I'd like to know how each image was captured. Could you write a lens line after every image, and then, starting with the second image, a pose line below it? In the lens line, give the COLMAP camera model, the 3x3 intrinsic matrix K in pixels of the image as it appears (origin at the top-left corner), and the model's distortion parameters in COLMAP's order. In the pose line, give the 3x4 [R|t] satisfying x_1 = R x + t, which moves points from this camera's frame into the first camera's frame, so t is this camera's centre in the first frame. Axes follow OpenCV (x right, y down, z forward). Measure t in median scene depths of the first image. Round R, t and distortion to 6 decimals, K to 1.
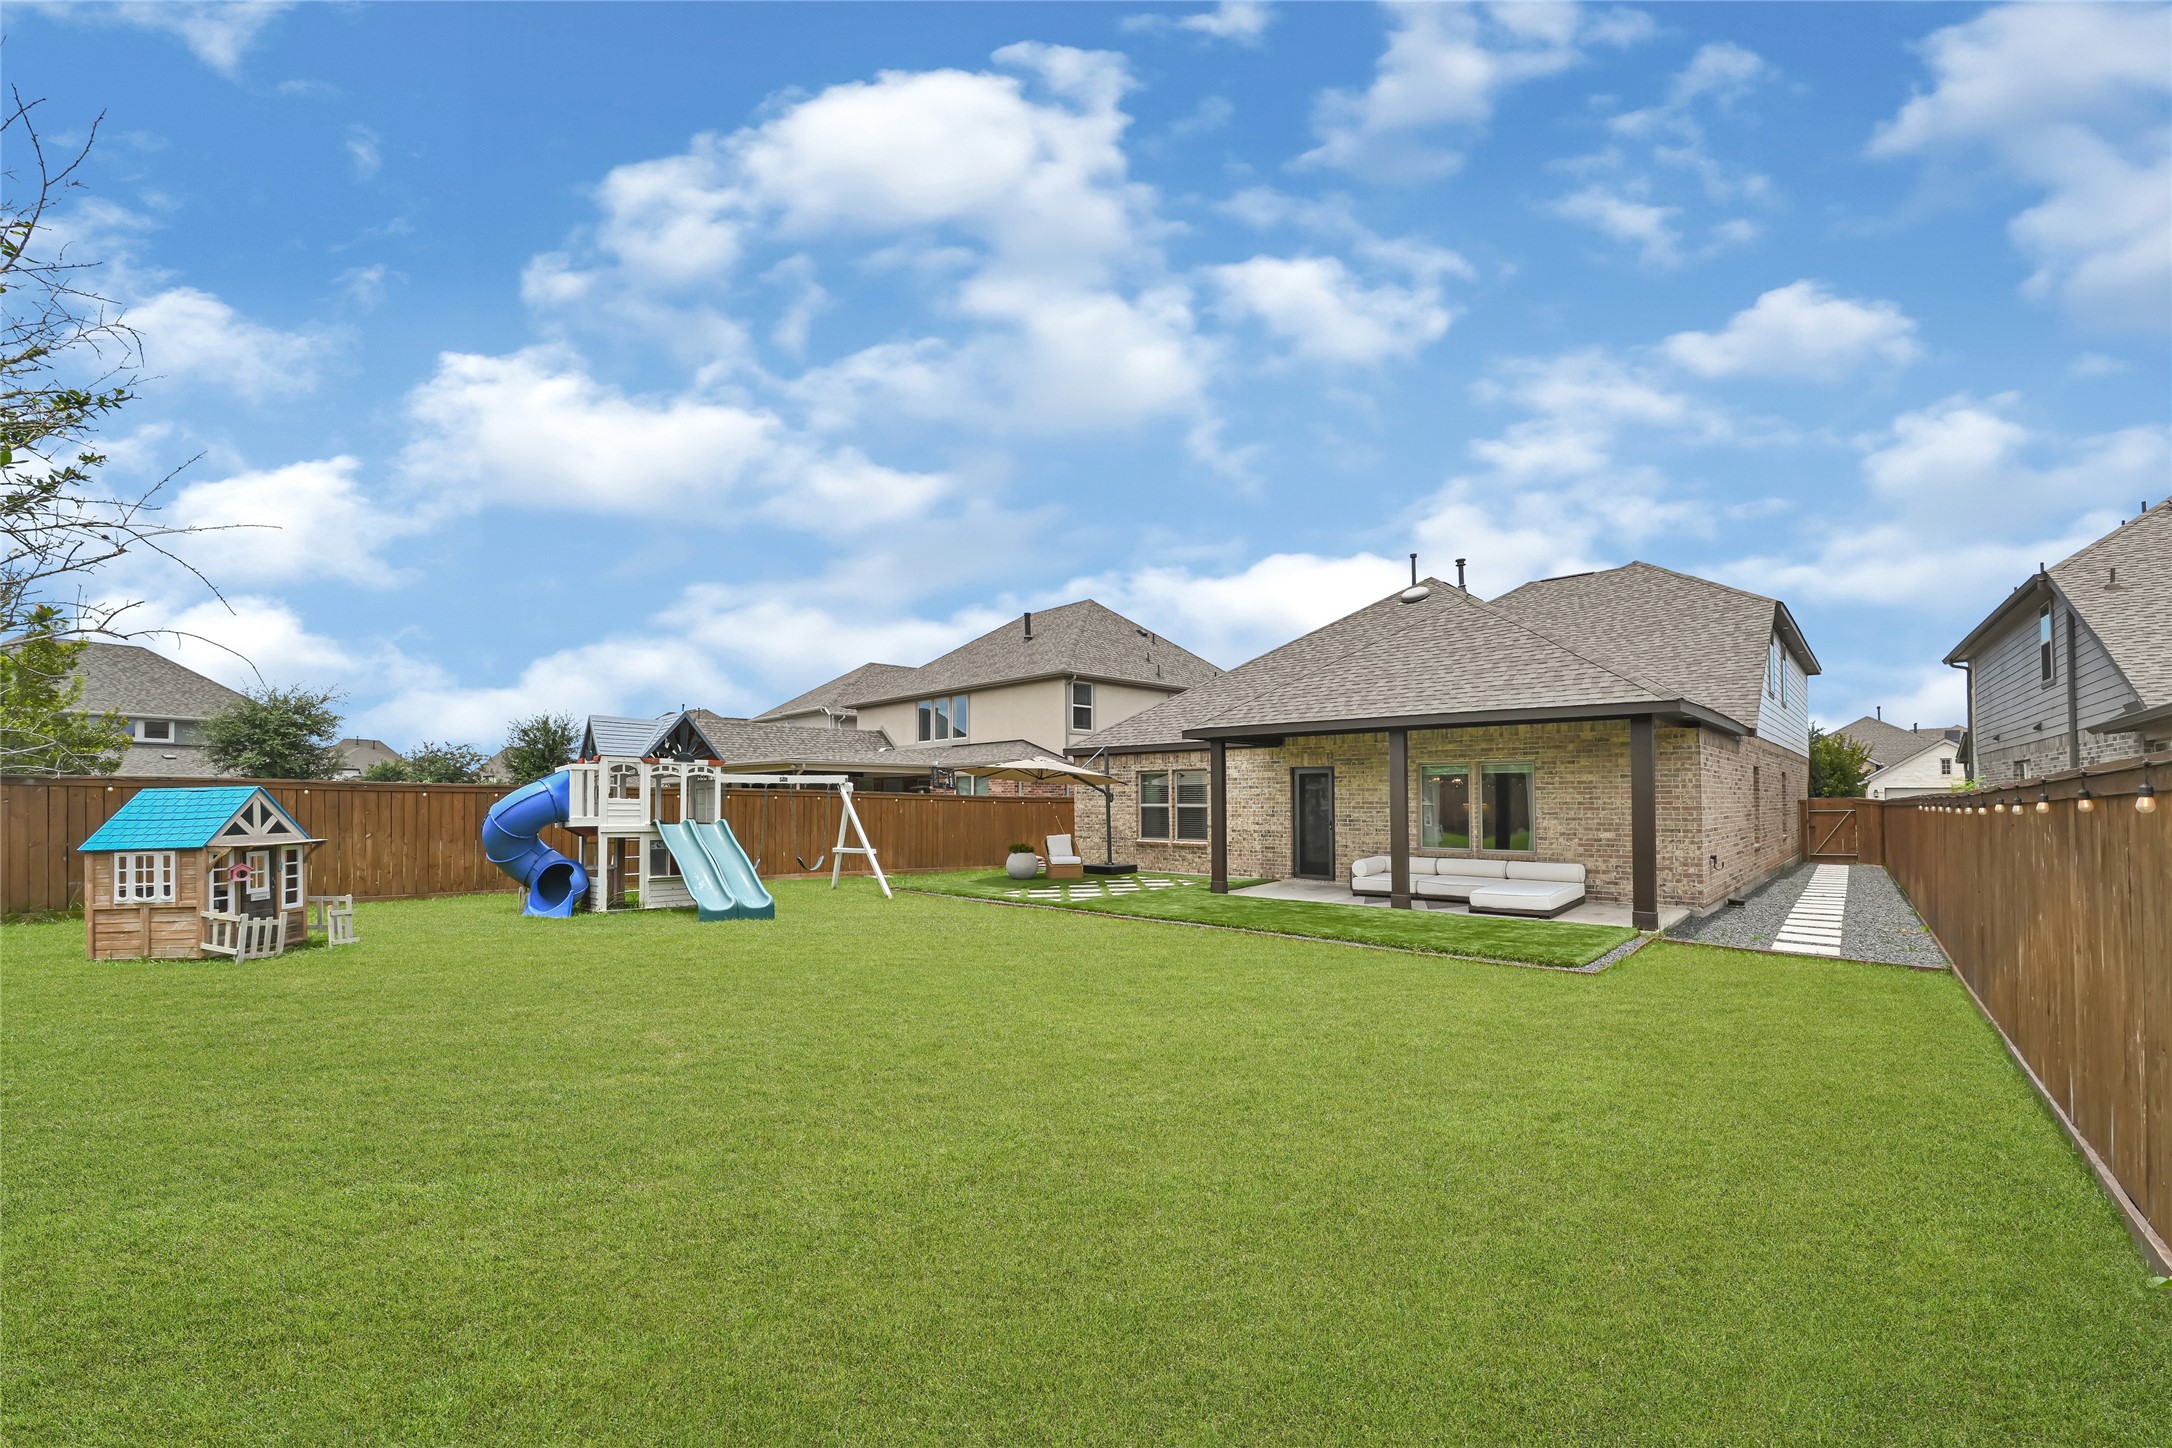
lens RADIAL K [[861.9, 0, 1086.1], [0, 861.9, 790.7], [0, 0, 1]] dist [0.000028, -0.000014]
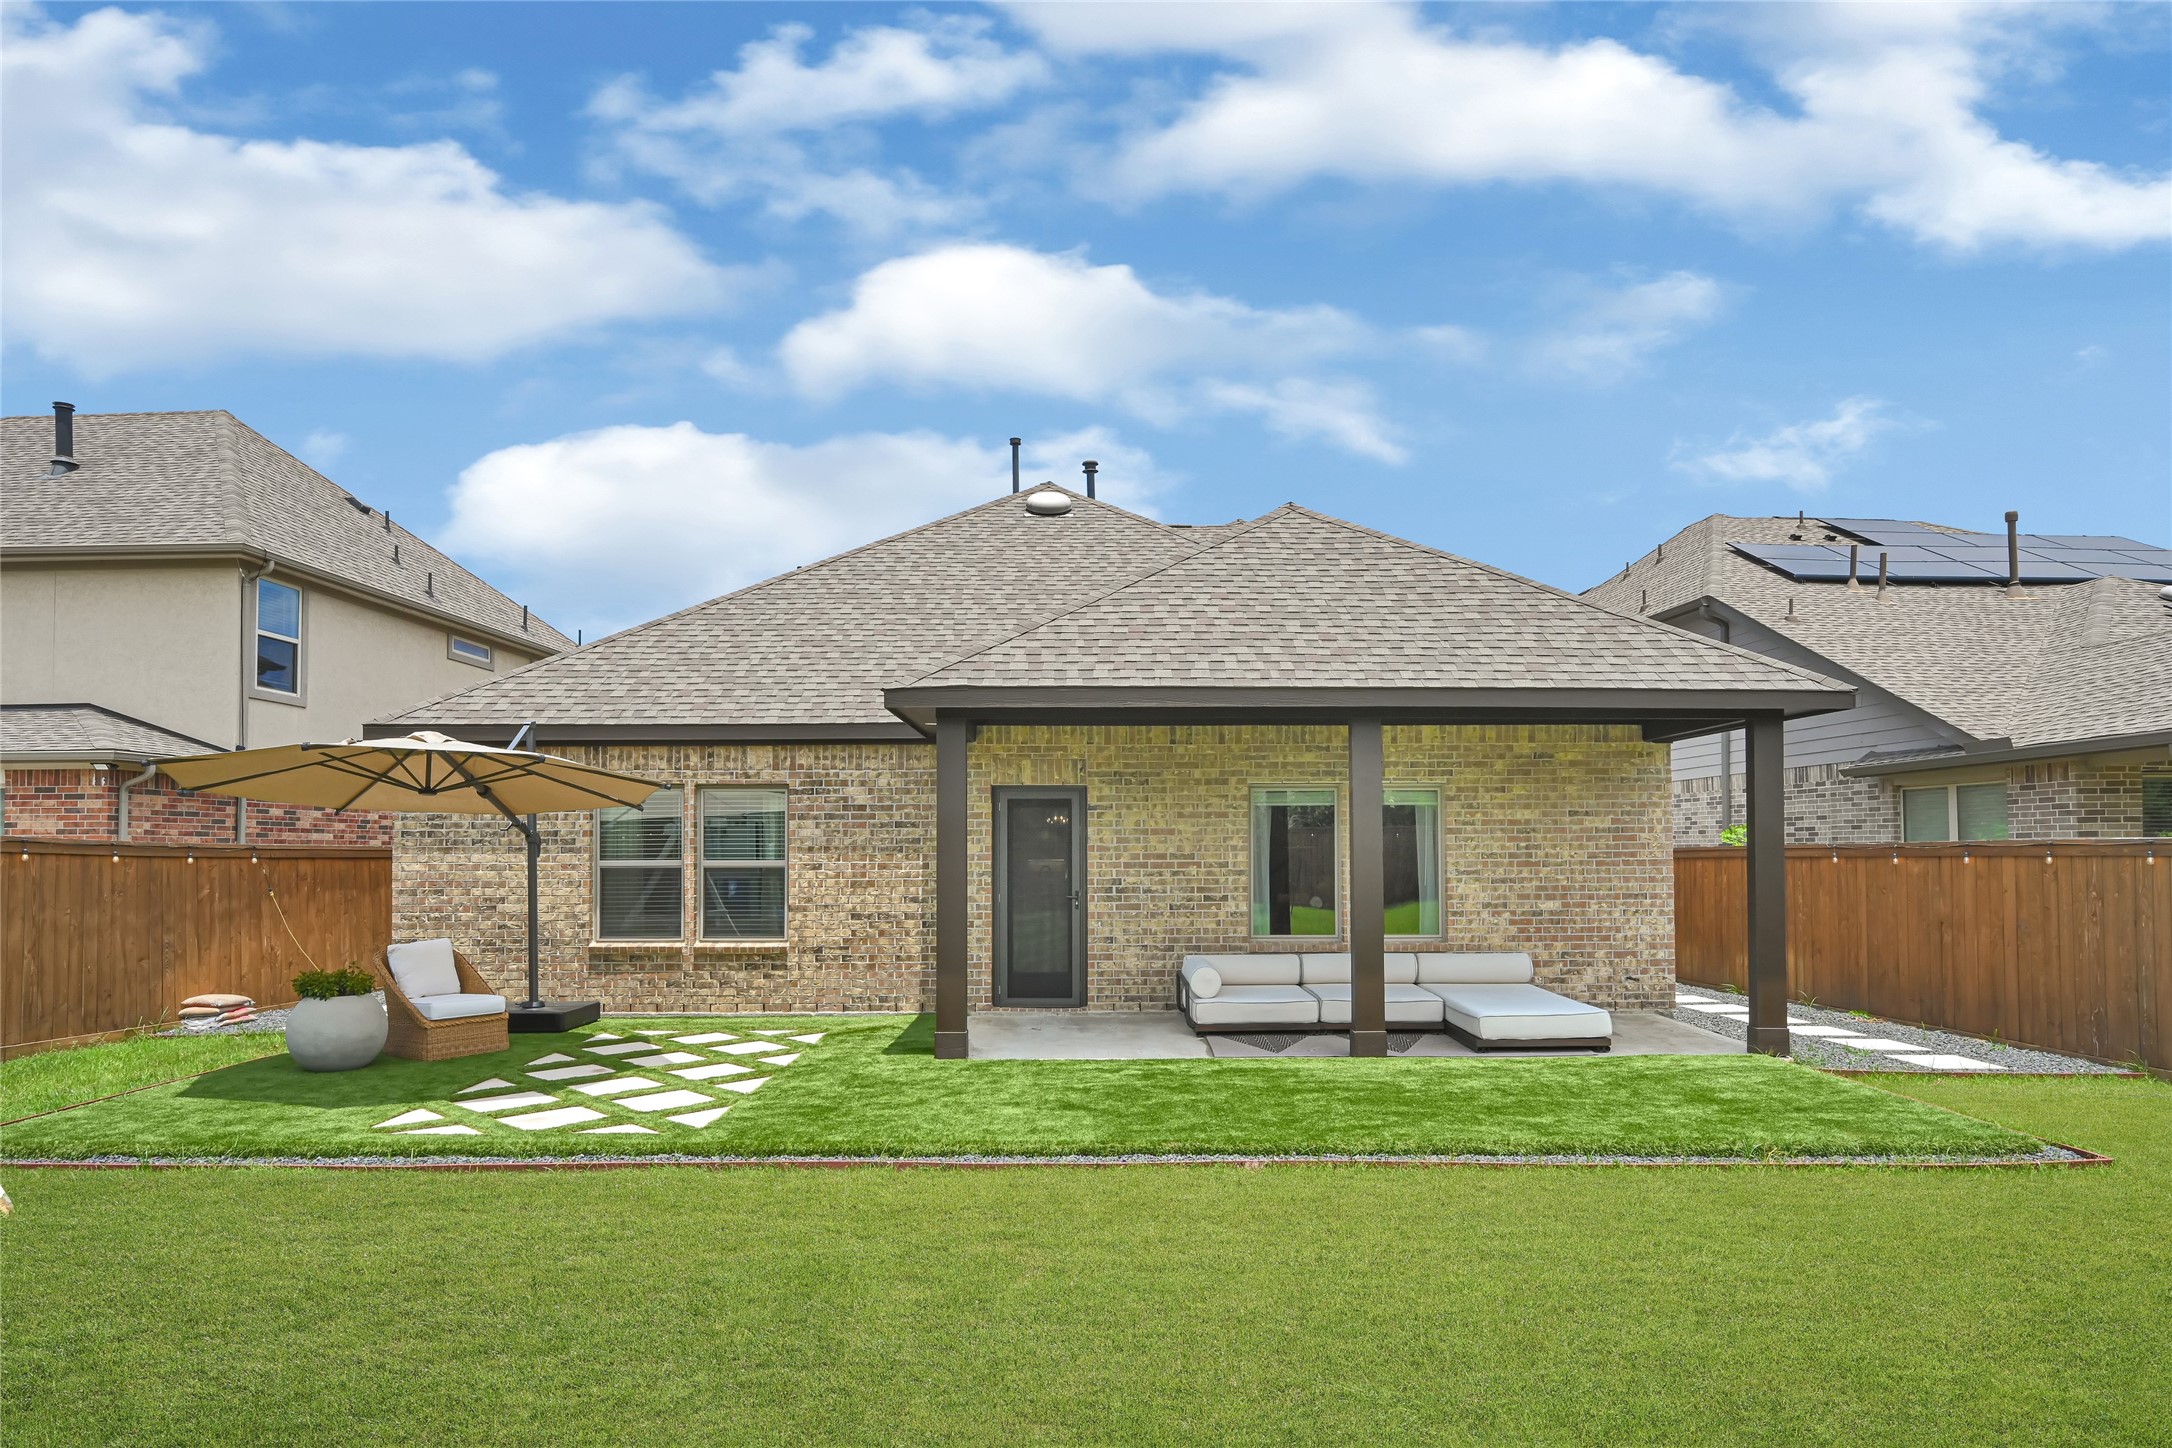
lens RADIAL K [[1358.7, 0, 1086.0], [0, 1358.7, 724.0], [0, 0, 1]] dist [-0.017127, -0.000515]
pose [[0.732310, 0.070163, 0.677348, -0.240155], [-0.006493, 0.995352, -0.096082, 0.011875], [-0.680941, 0.065964, 0.729361, 0.352502]]
